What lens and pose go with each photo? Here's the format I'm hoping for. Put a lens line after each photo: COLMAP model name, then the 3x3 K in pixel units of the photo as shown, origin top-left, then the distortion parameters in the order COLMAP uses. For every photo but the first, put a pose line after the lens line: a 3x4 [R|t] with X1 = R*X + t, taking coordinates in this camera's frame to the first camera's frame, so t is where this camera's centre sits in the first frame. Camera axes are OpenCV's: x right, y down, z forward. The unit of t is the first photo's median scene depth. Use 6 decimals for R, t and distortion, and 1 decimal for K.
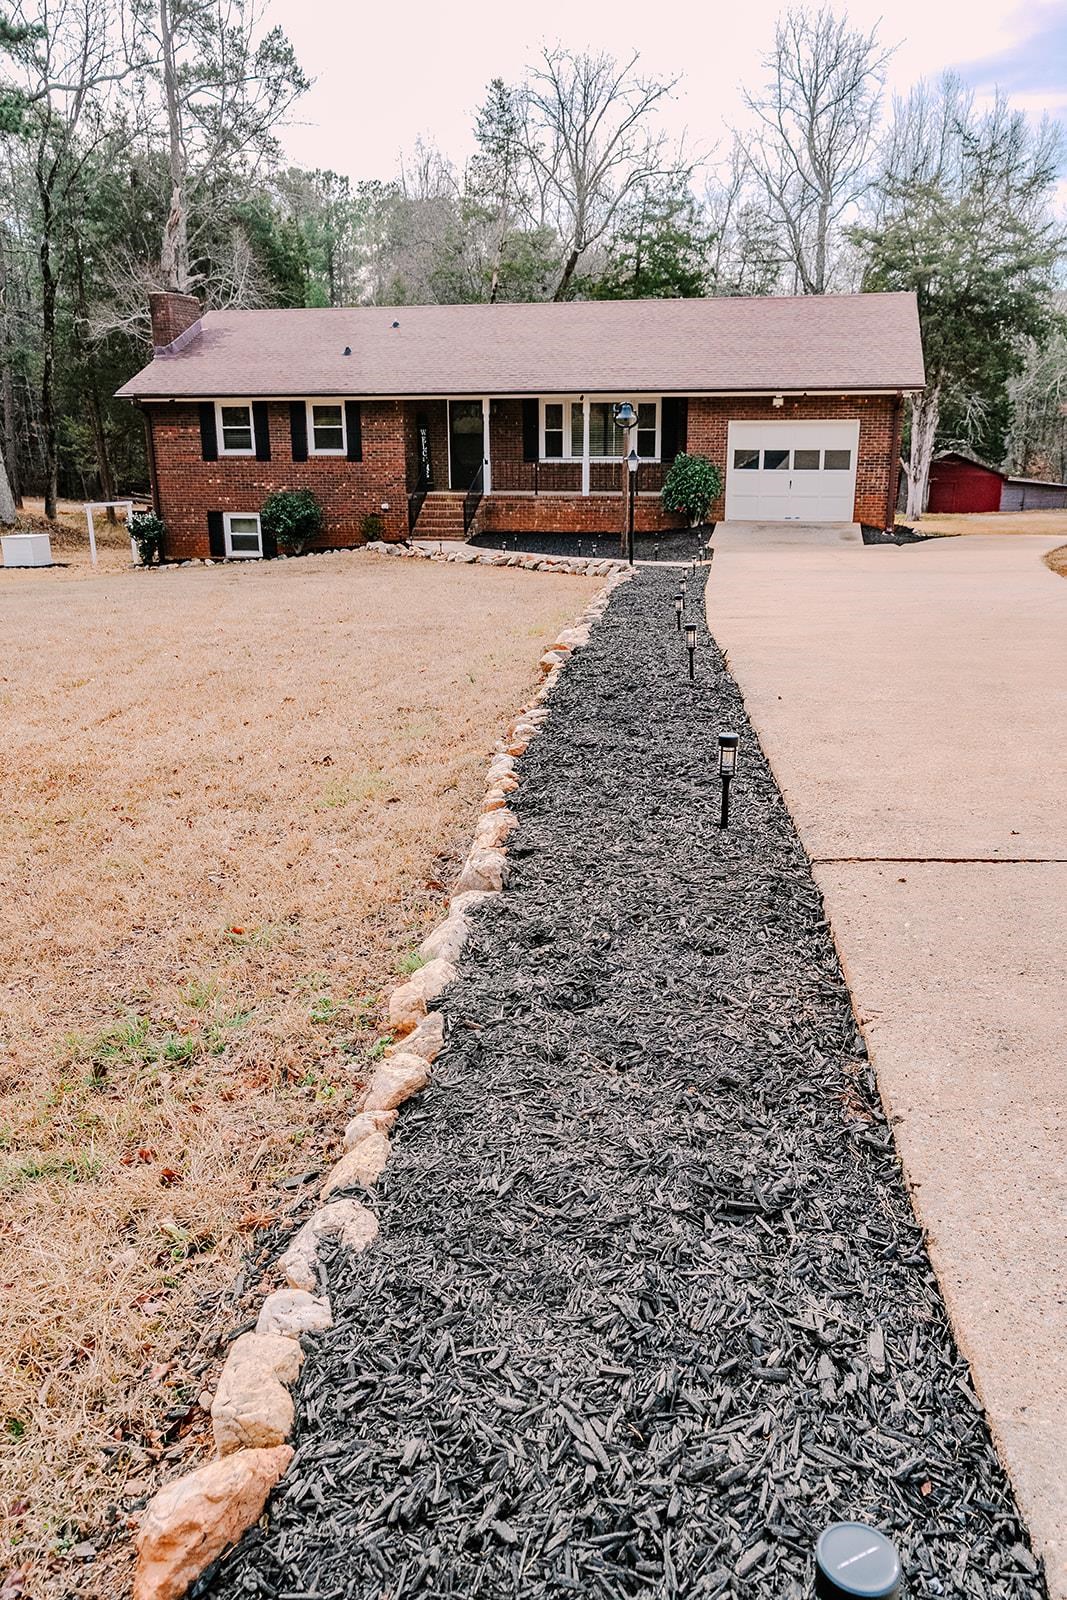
lens RADIAL K [[1225.3, 0, 533.5], [0, 1225.3, 800.0], [0, 0, 1]] dist [0.004487, 0.004795]
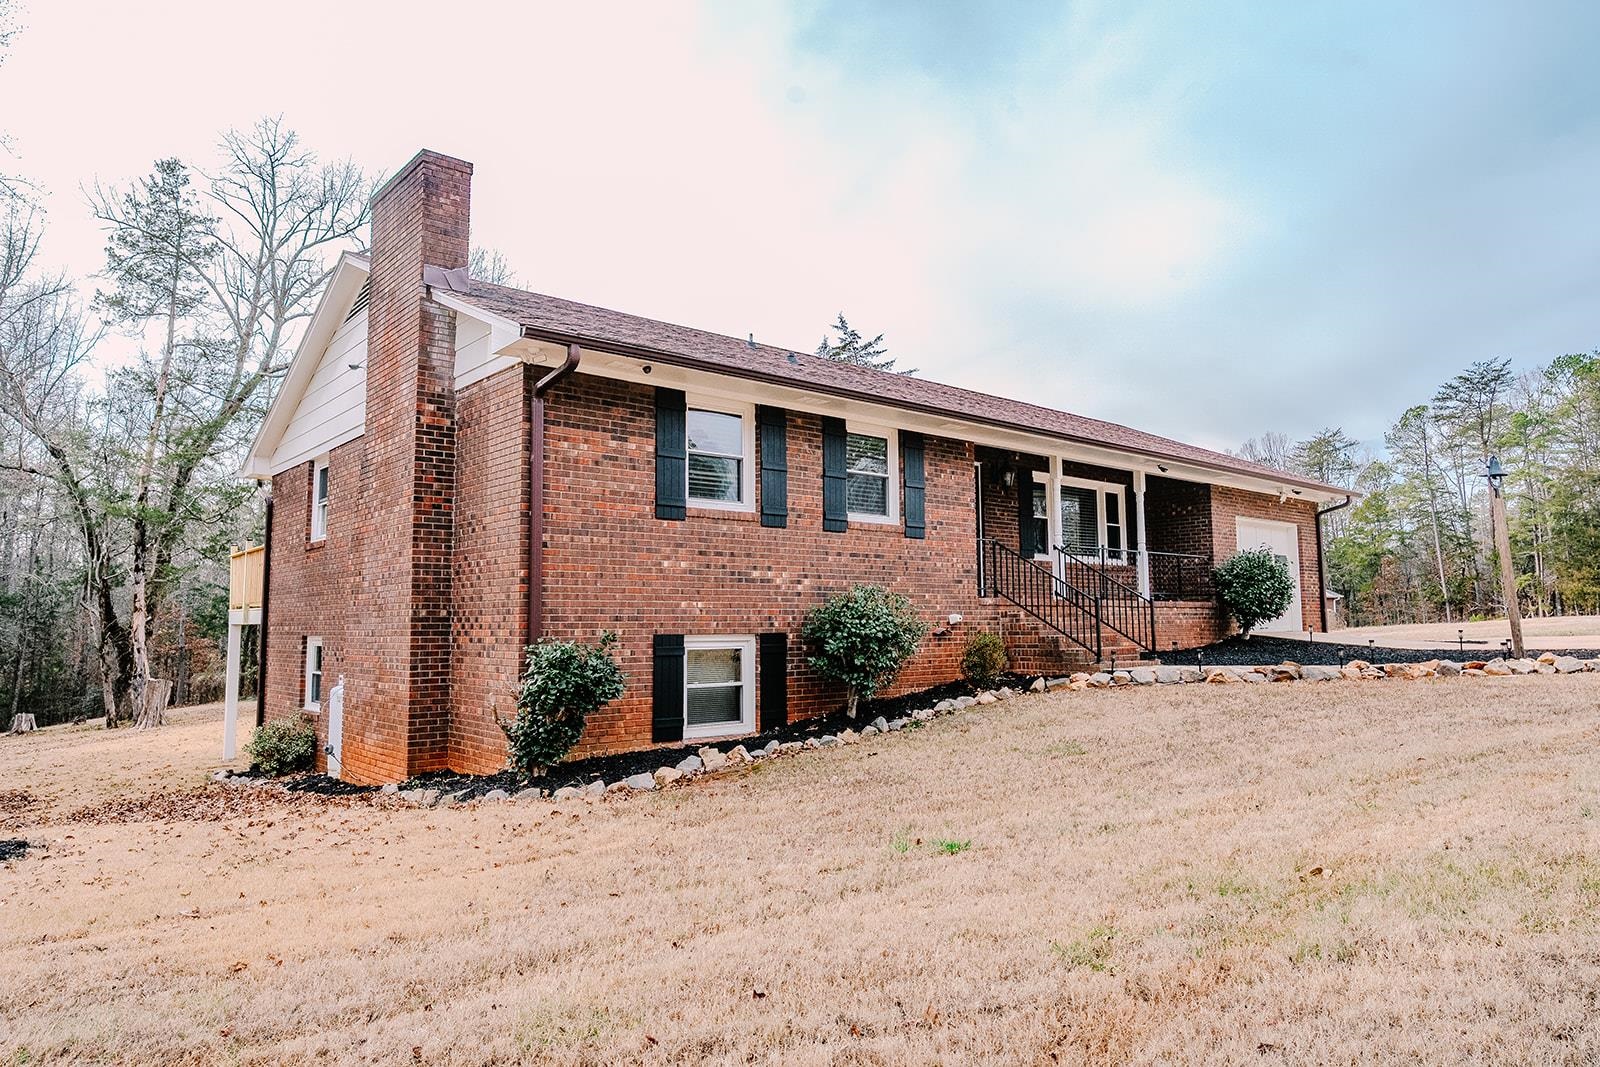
lens RADIAL K [[990.1, 0, 800.0], [0, 990.1, 533.5], [0, 0, 1]] dist [0.003019, 0.000670]
pose [[0.601461, 0.075334, 0.795342, -0.519038], [0.240388, 0.932341, -0.270099, -0.170914], [-0.761878, 0.353645, 0.542657, 0.794529]]
